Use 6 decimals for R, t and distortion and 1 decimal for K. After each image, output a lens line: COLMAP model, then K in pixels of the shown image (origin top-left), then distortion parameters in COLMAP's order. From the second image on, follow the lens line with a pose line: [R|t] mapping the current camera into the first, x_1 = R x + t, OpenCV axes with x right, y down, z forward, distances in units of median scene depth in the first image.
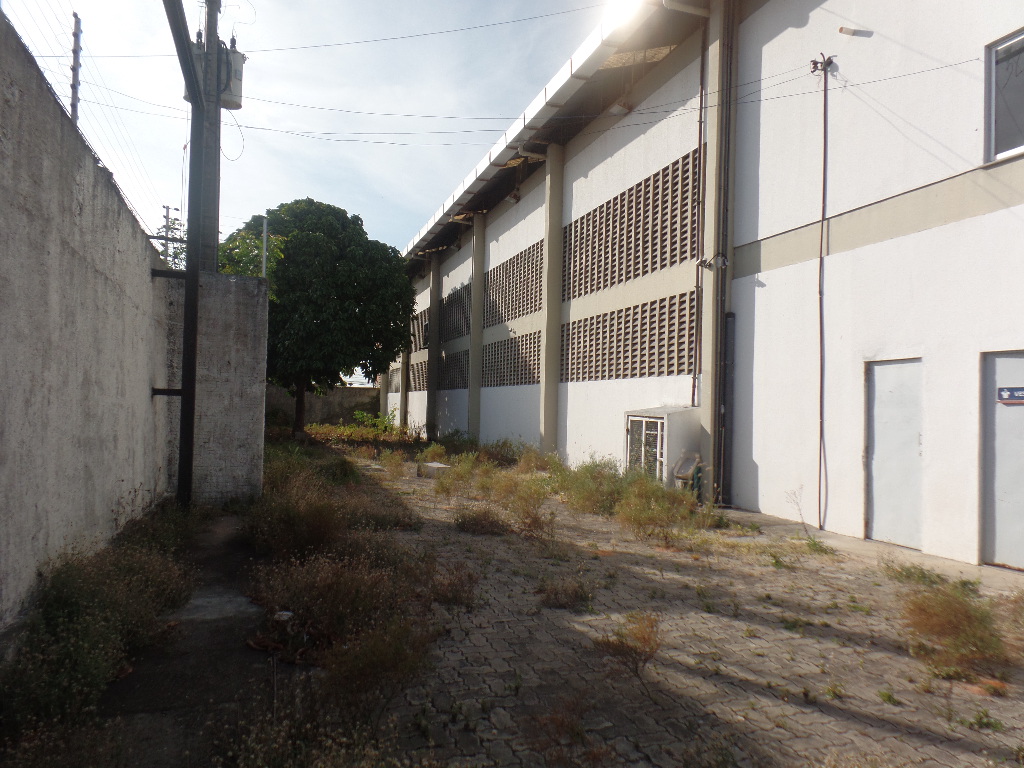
lens RADIAL K [[700.9, 0, 510.8], [0, 700.9, 388.4], [0, 0, 1]] dist [0.001551, 0.002286]
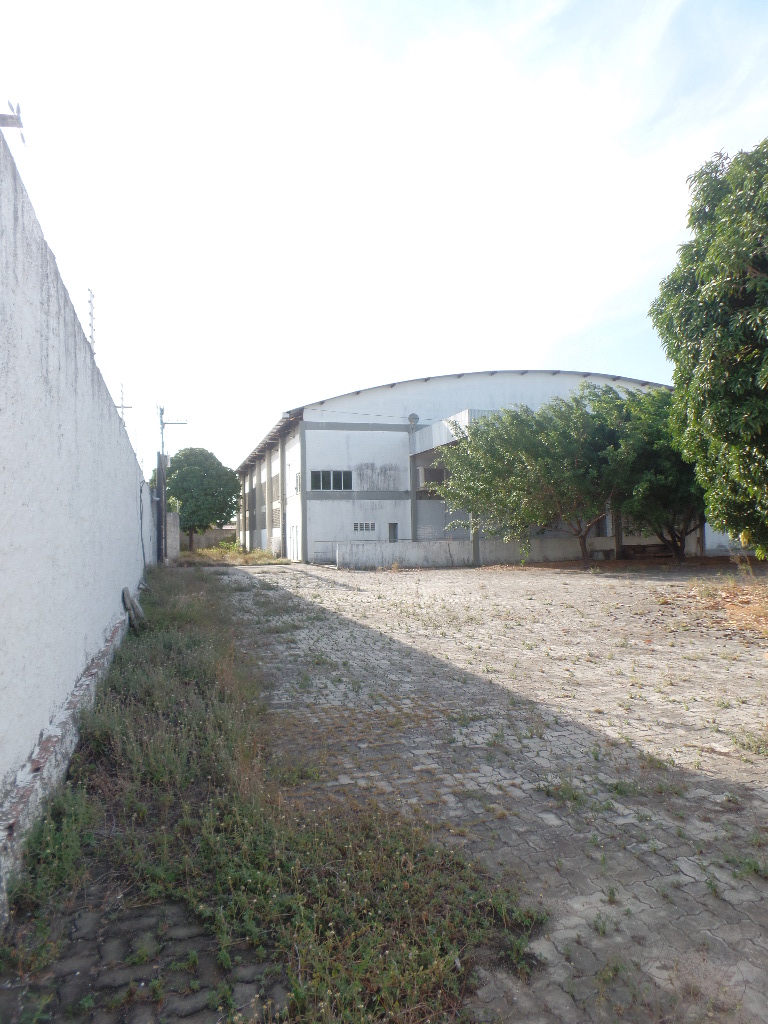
lens RADIAL K [[700.9, 0, 386.3], [0, 700.9, 511.0], [0, 0, 1]] dist [0.001551, 0.002286]
pose [[0.998296, -0.052184, -0.026097, 0.424549], [0.051943, 0.998602, -0.009817, -0.014167], [0.026573, 0.008444, 0.999611, -1.353165]]
